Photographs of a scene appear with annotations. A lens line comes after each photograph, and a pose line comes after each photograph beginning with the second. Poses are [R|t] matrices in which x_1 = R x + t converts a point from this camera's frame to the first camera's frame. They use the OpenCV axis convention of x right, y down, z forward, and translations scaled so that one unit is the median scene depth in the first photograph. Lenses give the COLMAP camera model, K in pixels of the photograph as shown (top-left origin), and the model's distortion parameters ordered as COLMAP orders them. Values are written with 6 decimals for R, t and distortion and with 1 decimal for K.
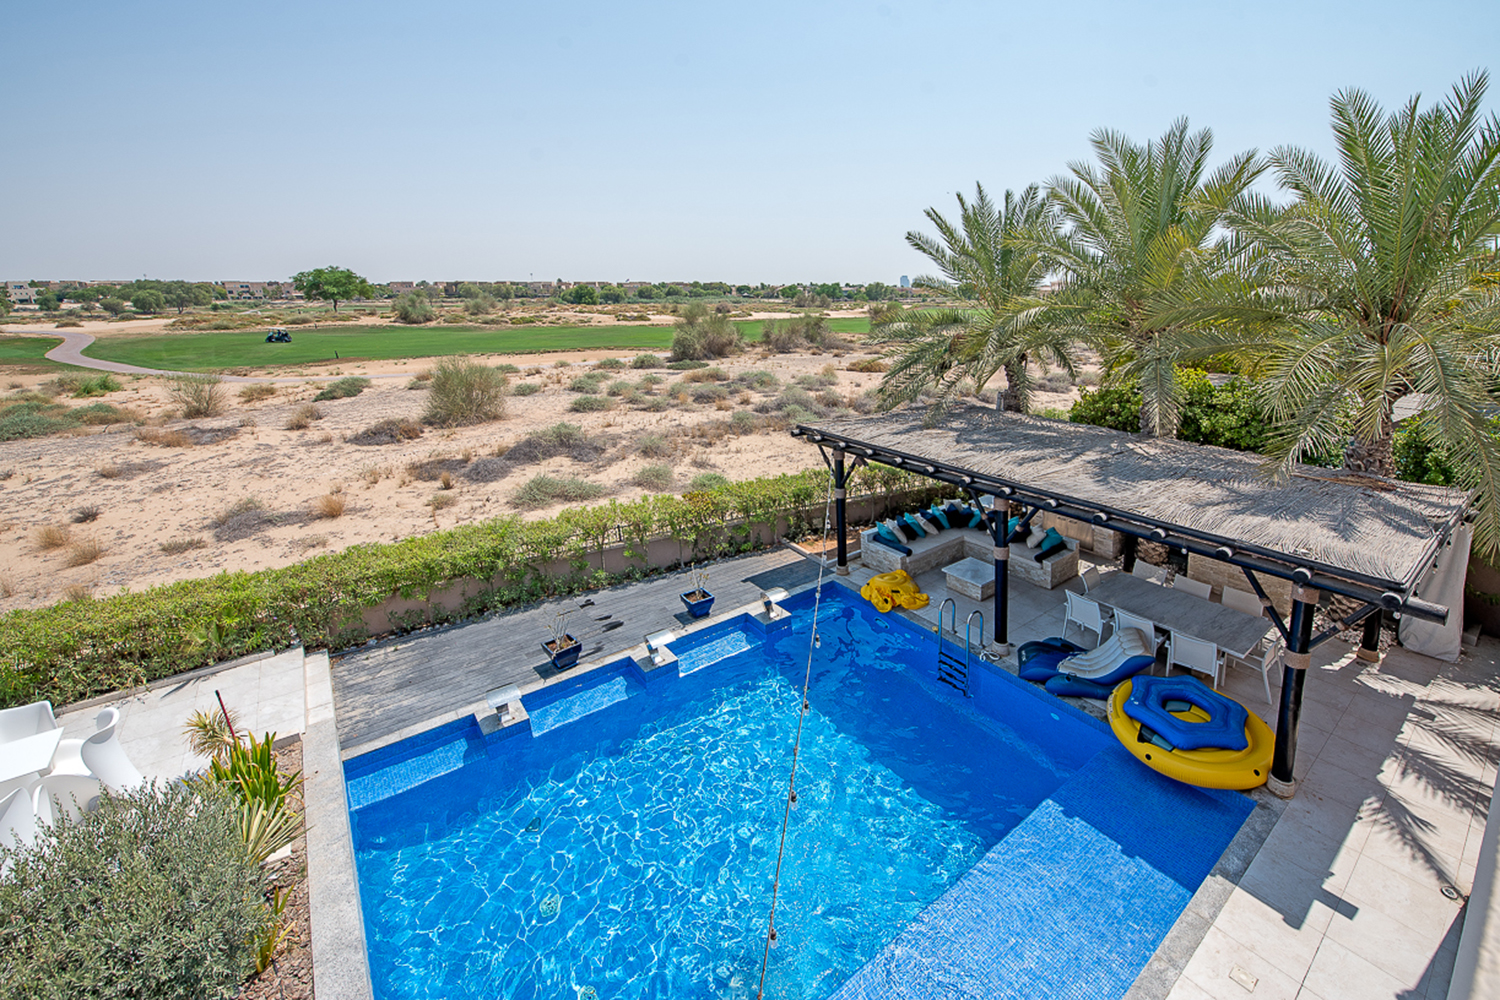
lens RADIAL K [[607.8, 0, 812.6], [0, 607.8, 536.8], [0, 0, 1]] dist [-0.014381, -0.000082]
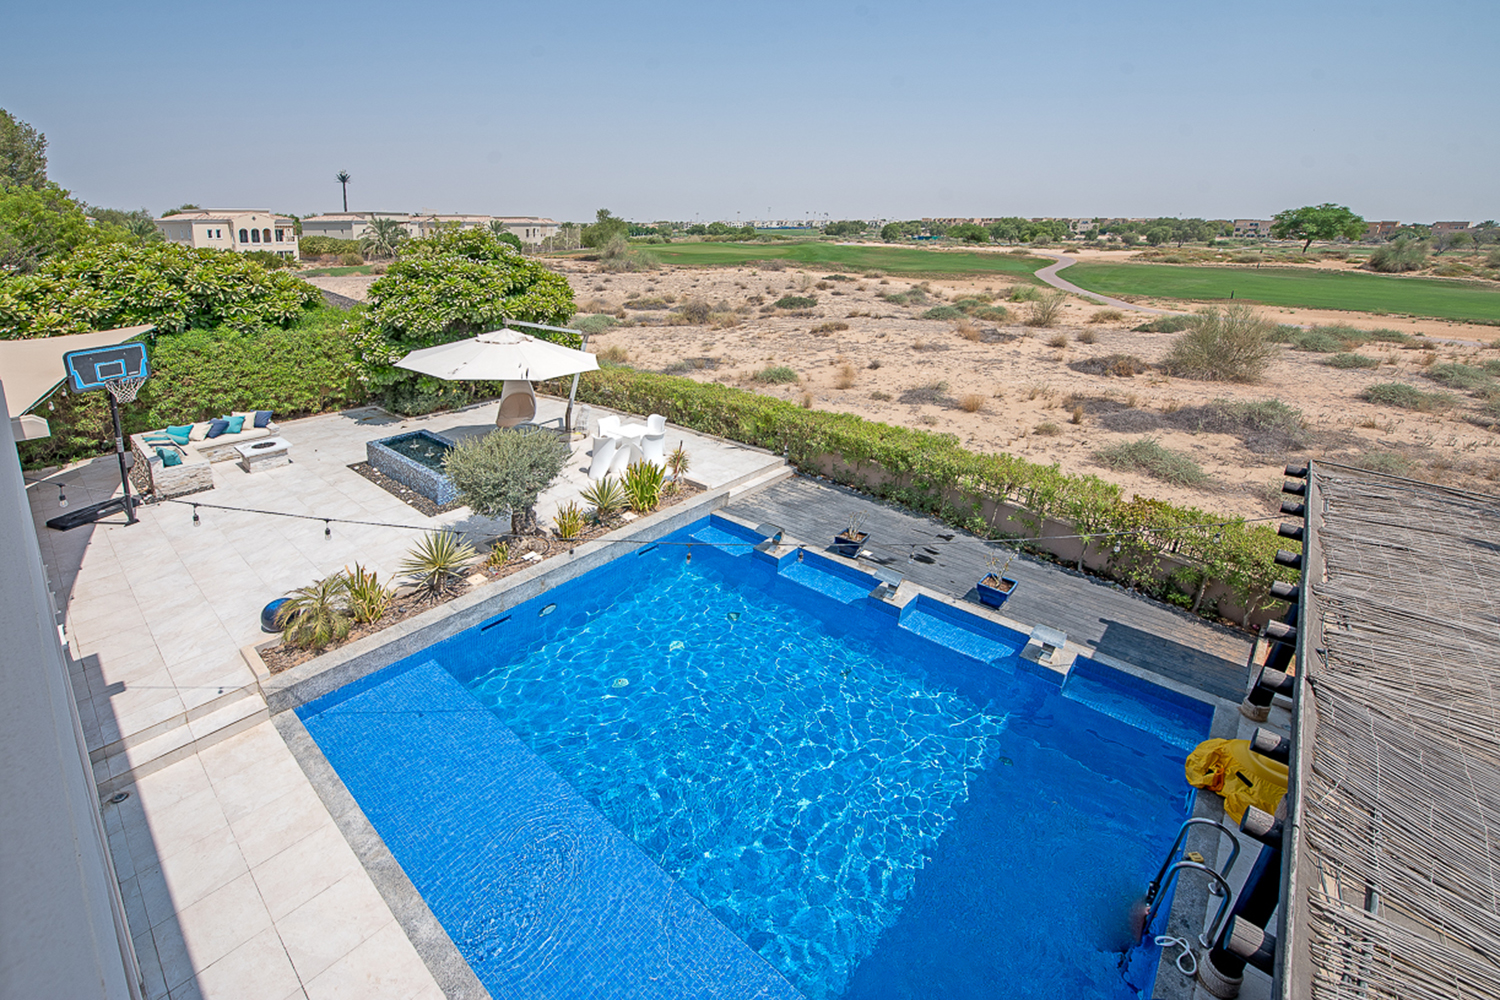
lens RADIAL K [[616.9, 0, 750.0], [0, 616.9, 500.0], [0, 0, 1]] dist [-0.017637, -0.000304]
pose [[0.175865, 0.397077, -0.900778, 0.380293], [-0.369514, 0.874757, 0.313464, -0.116823], [0.912431, 0.277723, 0.300565, 0.290877]]
